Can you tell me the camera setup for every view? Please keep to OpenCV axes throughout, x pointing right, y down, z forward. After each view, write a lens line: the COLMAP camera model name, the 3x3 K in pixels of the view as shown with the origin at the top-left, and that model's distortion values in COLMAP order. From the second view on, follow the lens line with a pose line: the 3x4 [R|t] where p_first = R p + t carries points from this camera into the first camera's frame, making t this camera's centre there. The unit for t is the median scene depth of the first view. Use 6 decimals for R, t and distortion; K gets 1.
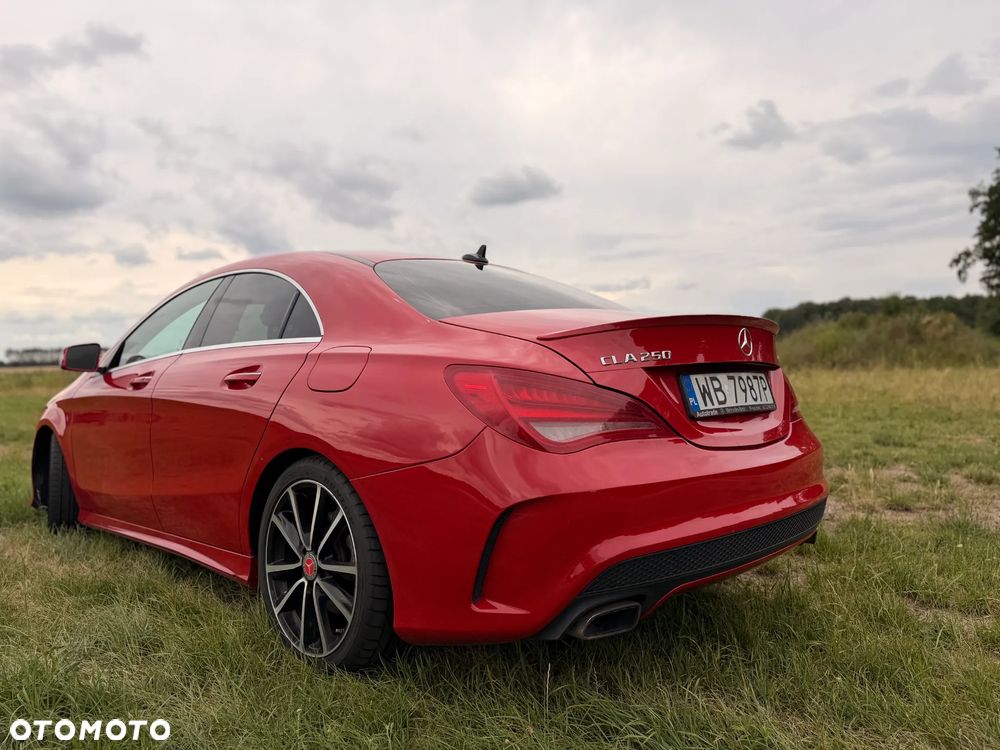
lens RADIAL K [[745.6, 0, 463.7], [0, 745.6, 371.8], [0, 0, 1]] dist [0.043088, -0.079094]
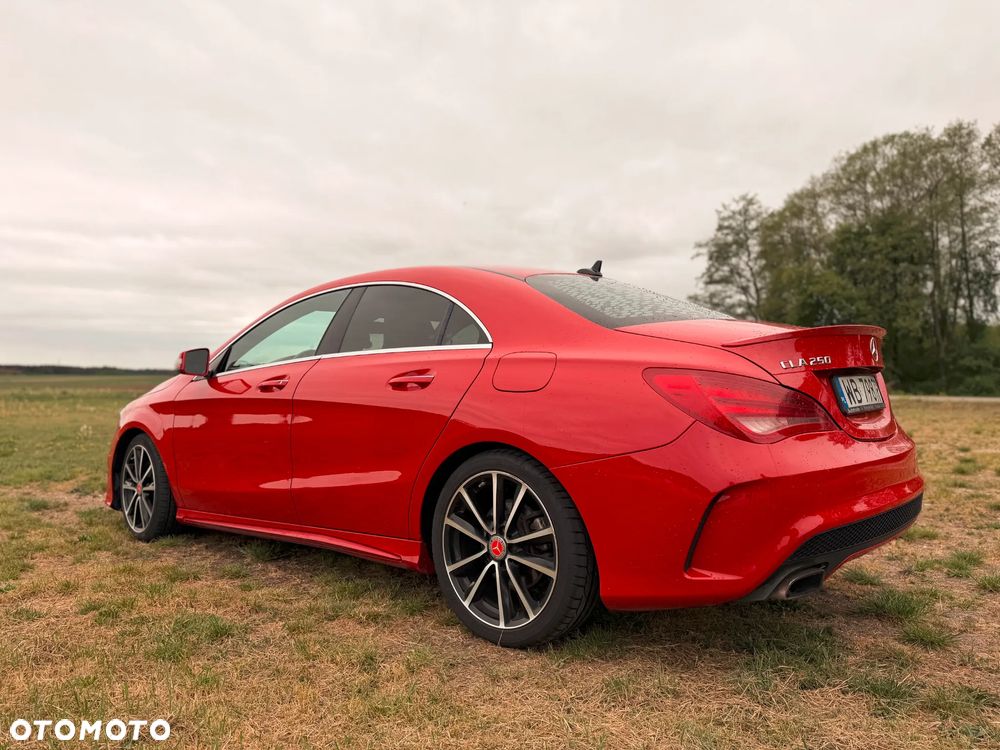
lens RADIAL K [[745.6, 0, 436.9], [0, 745.6, 396.5], [0, 0, 1]] dist [0.043088, -0.079094]
pose [[0.998536, 0.000372, 0.054097, -0.360594], [-0.001495, 0.999784, 0.020732, 0.010260], [-0.054078, -0.020783, 0.998320, -0.114659]]
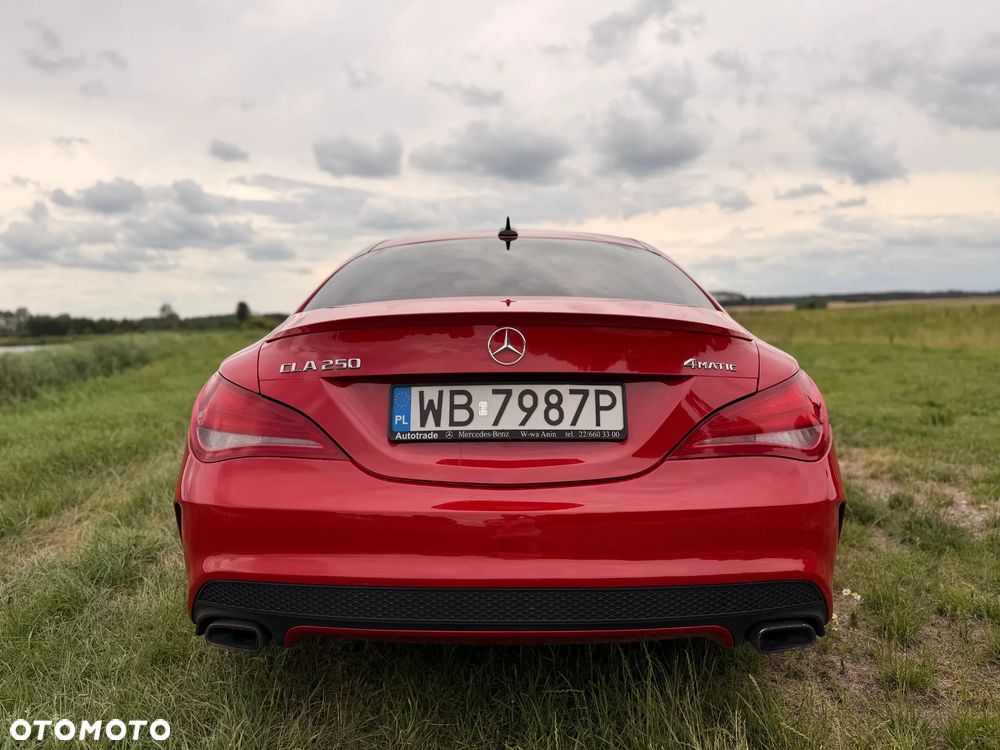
lens RADIAL K [[797.6, 0, 495.3], [0, 797.6, 380.7], [0, 0, 1]] dist [0.030120, -0.006708]
pose [[0.697809, 0.059015, -0.713849, 0.948994], [-0.000350, 0.996628, 0.082051, -0.071190], [0.716284, -0.057006, 0.695477, 0.437603]]
